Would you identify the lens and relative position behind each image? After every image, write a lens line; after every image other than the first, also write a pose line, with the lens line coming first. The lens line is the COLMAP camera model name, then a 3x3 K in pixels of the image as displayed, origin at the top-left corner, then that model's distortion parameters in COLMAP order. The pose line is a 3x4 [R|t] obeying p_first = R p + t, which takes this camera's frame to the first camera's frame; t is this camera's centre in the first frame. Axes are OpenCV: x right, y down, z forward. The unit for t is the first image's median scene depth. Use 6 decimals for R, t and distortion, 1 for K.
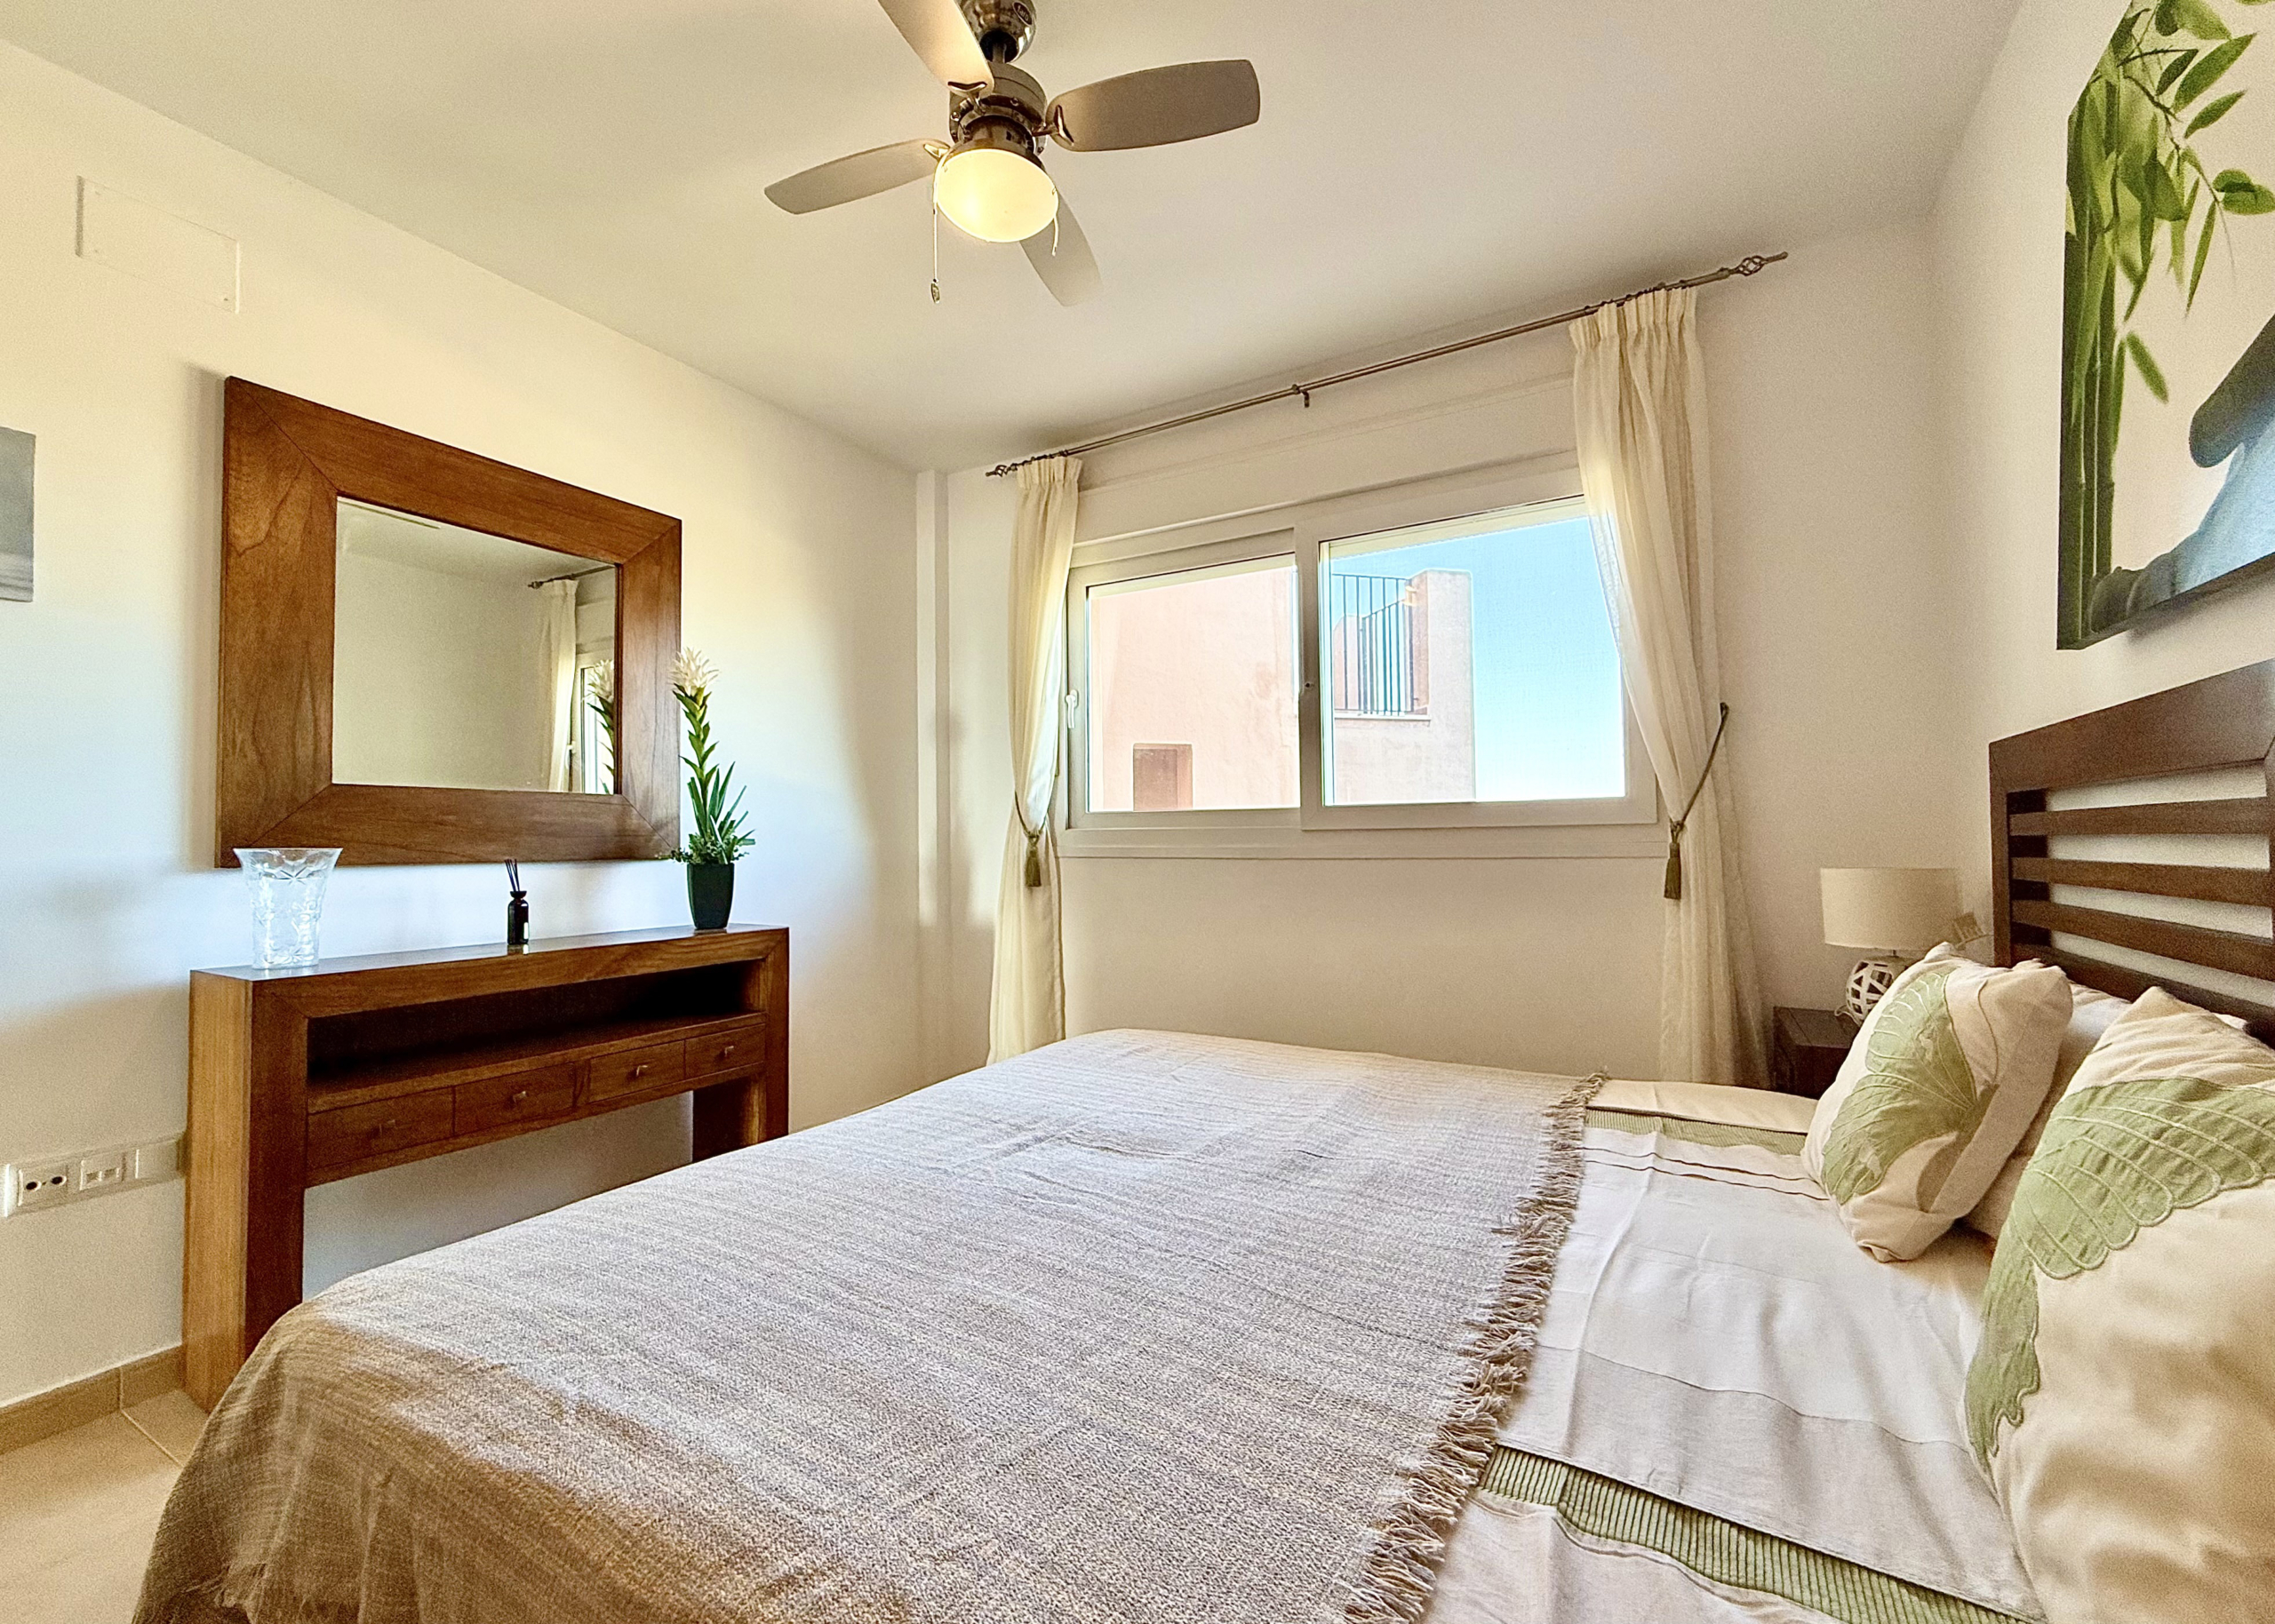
lens RADIAL K [[932.2, 0, 1113.4], [0, 932.2, 813.8], [0, 0, 1]] dist [0.000607, 0.000154]
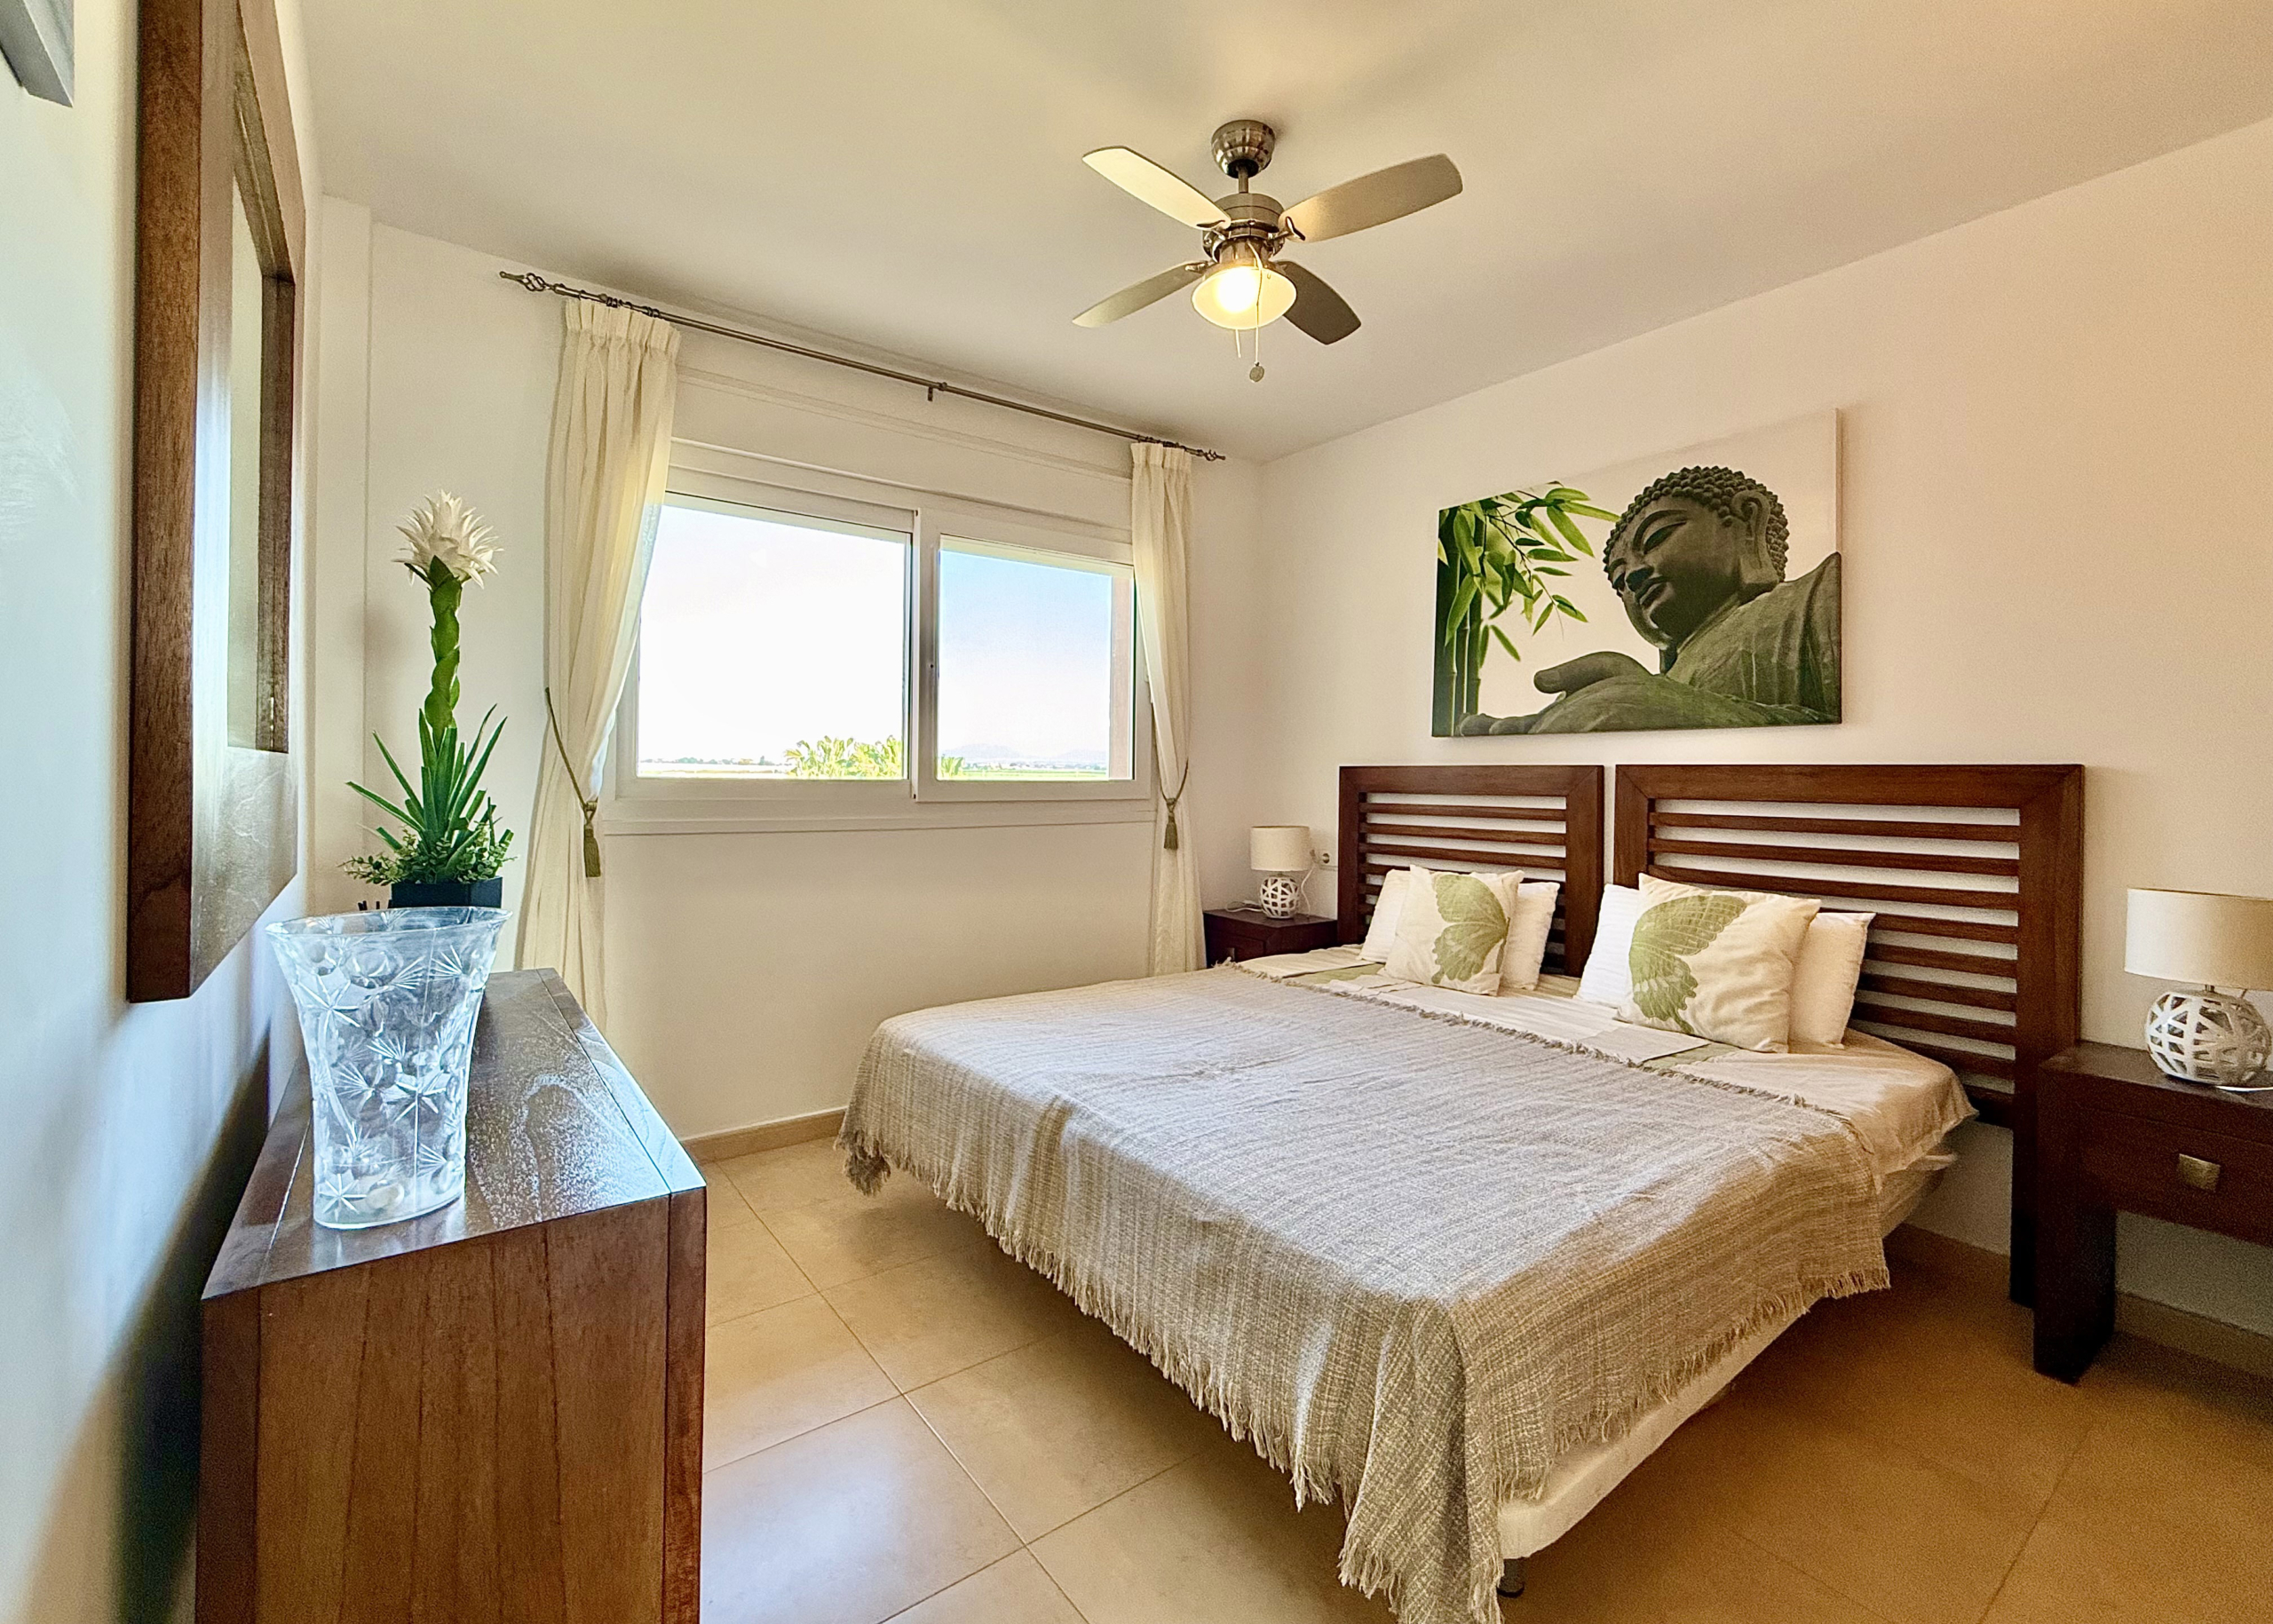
lens RADIAL K [[996.0, 0, 1137.2], [0, 996.0, 775.1], [0, 0, 1]] dist [0.000239, 0.000186]
pose [[0.383012, 0.013101, 0.923650, -1.069796], [-0.041617, 0.999129, 0.003086, -0.037655], [-0.922805, -0.039622, 0.383224, 0.484755]]
